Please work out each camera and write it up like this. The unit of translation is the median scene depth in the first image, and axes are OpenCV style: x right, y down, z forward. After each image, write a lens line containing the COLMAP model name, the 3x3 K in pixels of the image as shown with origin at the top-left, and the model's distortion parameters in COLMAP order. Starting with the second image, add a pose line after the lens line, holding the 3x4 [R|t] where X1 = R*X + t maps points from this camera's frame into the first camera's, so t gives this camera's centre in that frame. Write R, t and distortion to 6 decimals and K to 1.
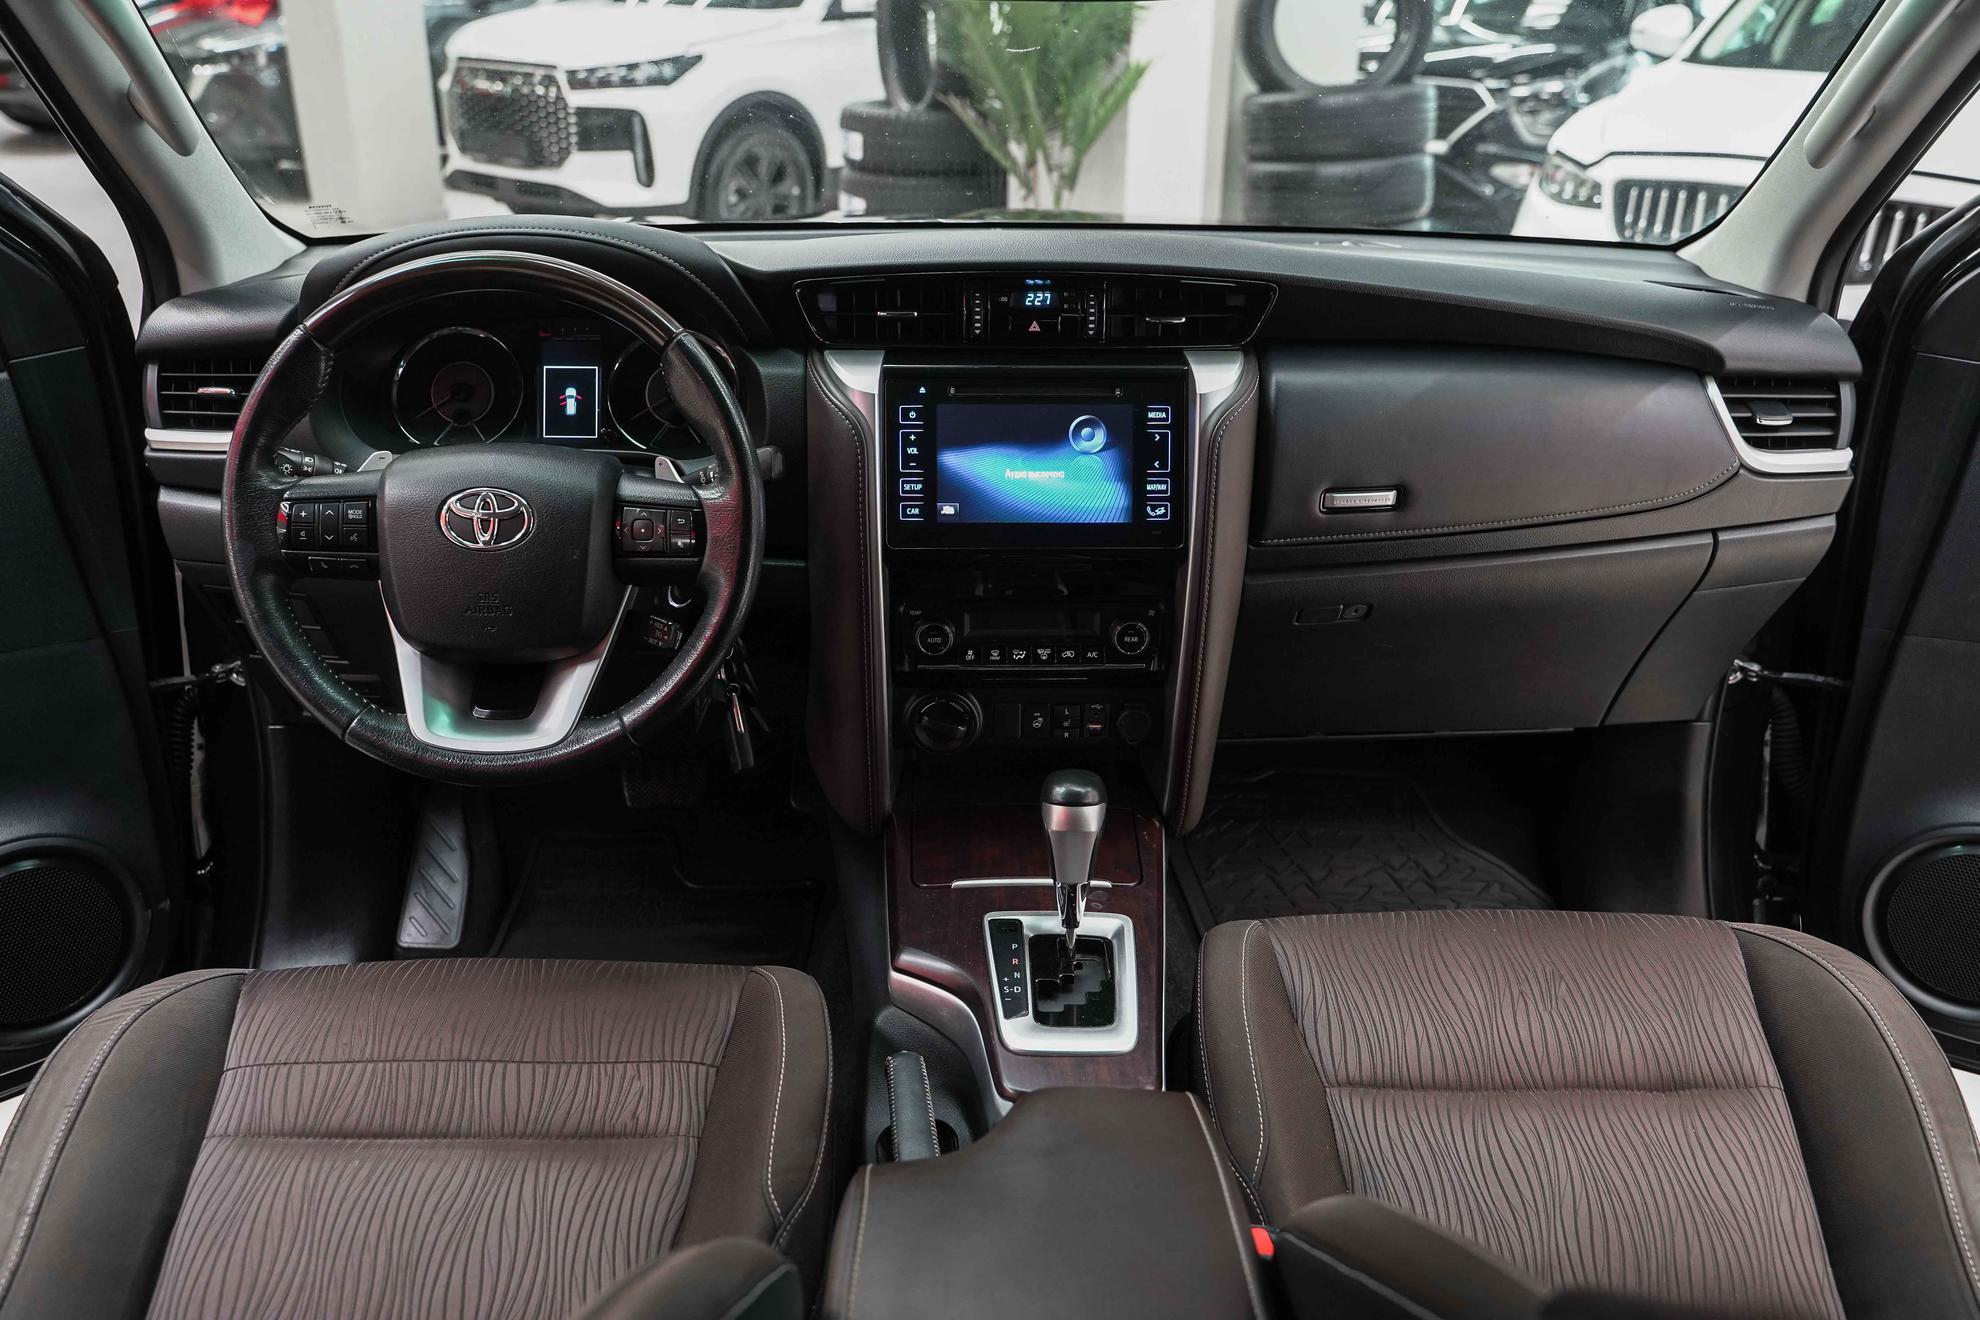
lens RADIAL K [[1689.5, 0, 1006.2], [0, 1689.5, 671.4], [0, 0, 1]] dist [-0.014825, 0.007023]
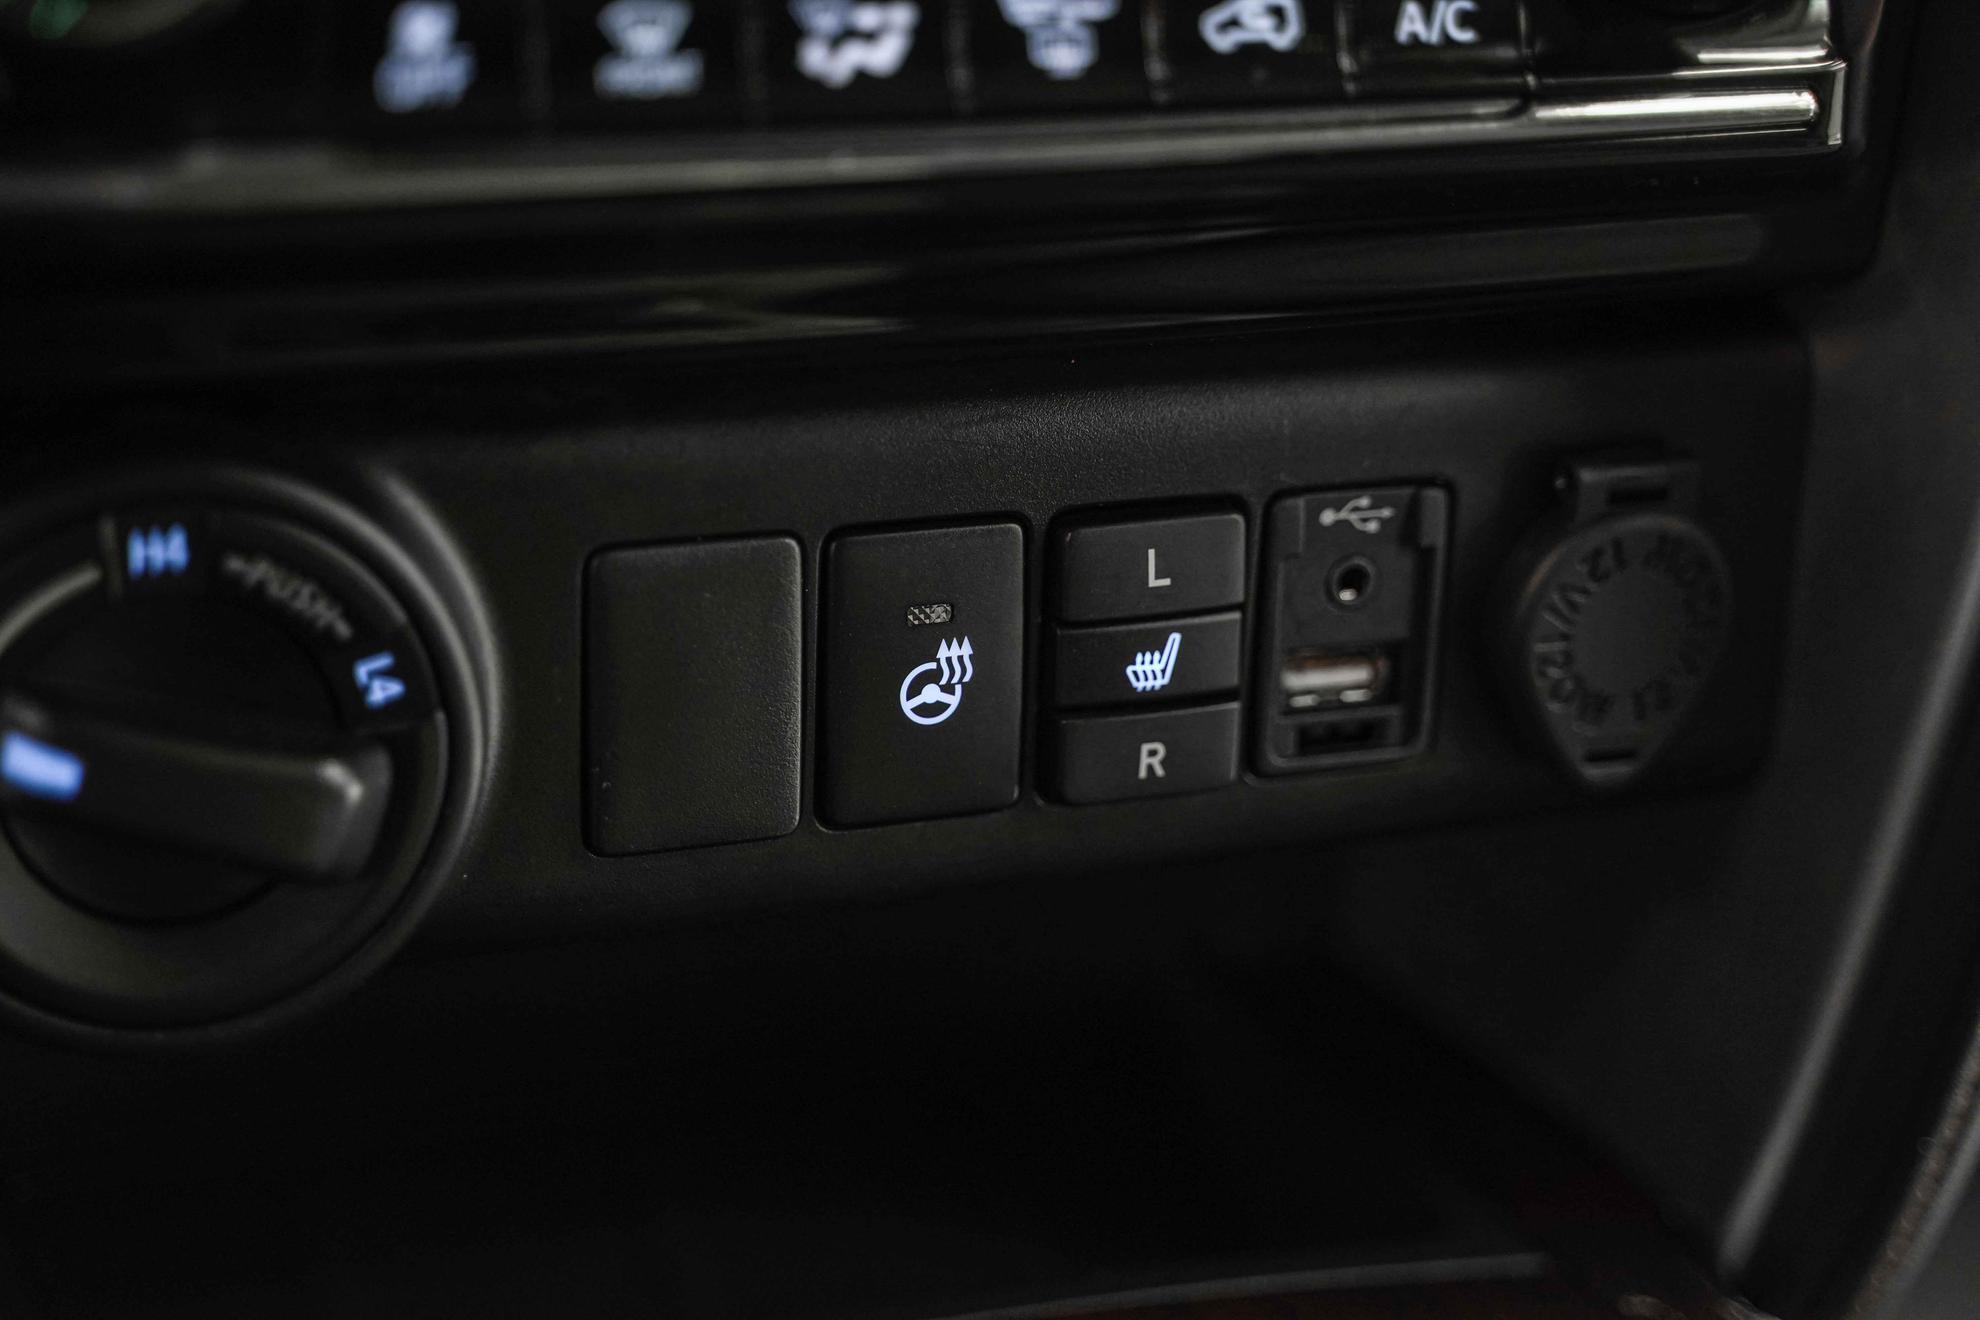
lens RADIAL K [[3263.1, 0, 988.0], [0, 3263.1, 662.7], [0, 0, 1]] dist [-0.126441, 0.000000]
pose [[0.941205, -0.092306, 0.324982, -0.060304], [0.117174, 0.991430, -0.057758, 0.046530], [-0.316865, 0.092442, 0.943955, 0.832212]]
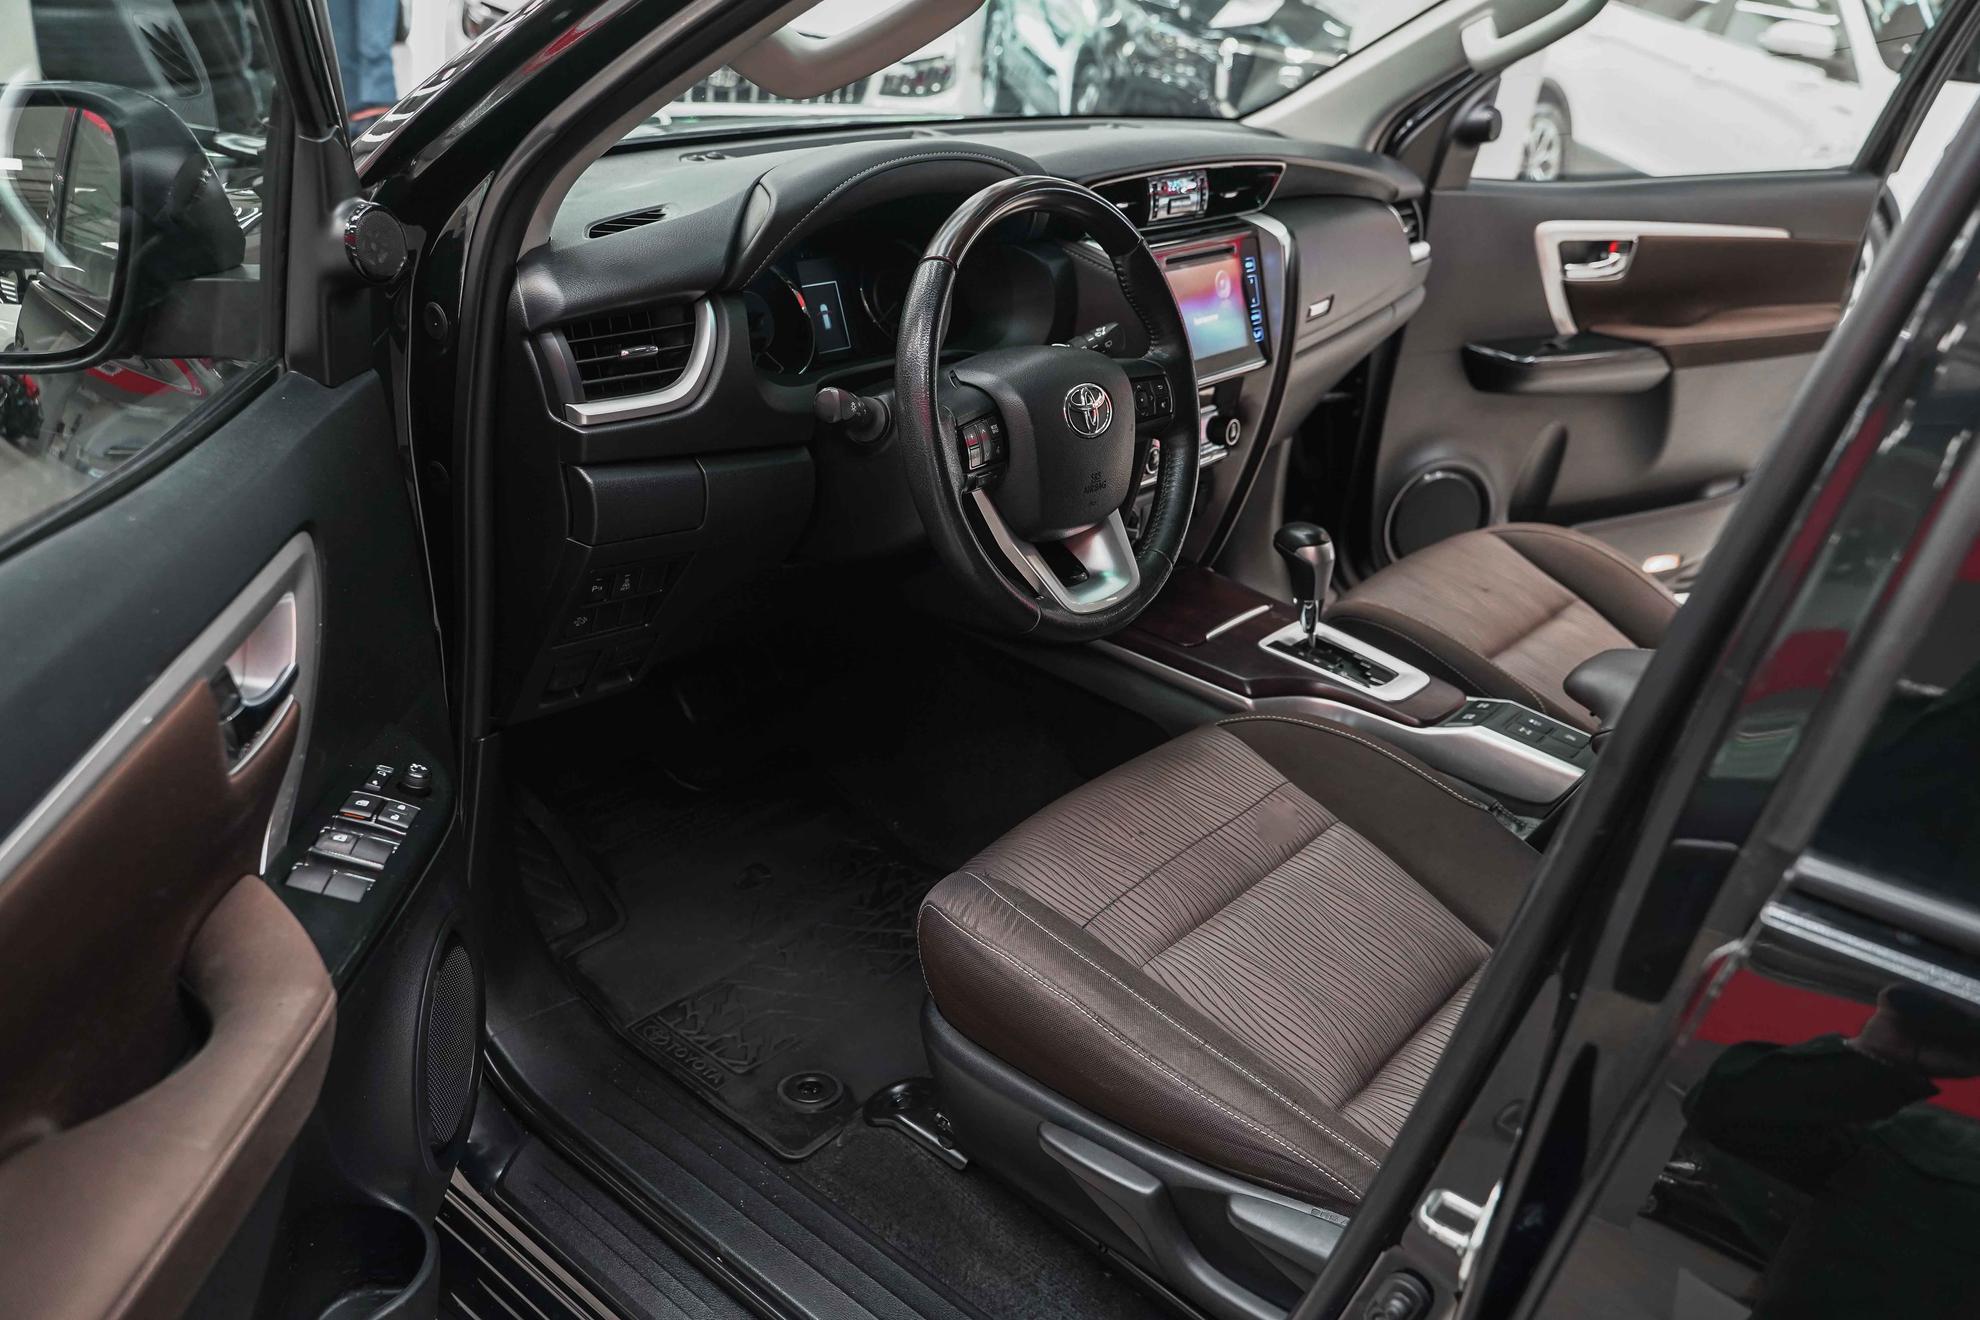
lens RADIAL K [[1689.5, 0, 1008.7], [0, 1689.5, 652.5], [0, 0, 1]] dist [-0.014825, 0.007023]
pose [[0.631797, -0.274324, 0.724968, -1.120327], [0.206800, 0.961035, 0.183428, -0.140772], [-0.747039, 0.034034, 0.663909, 0.238897]]
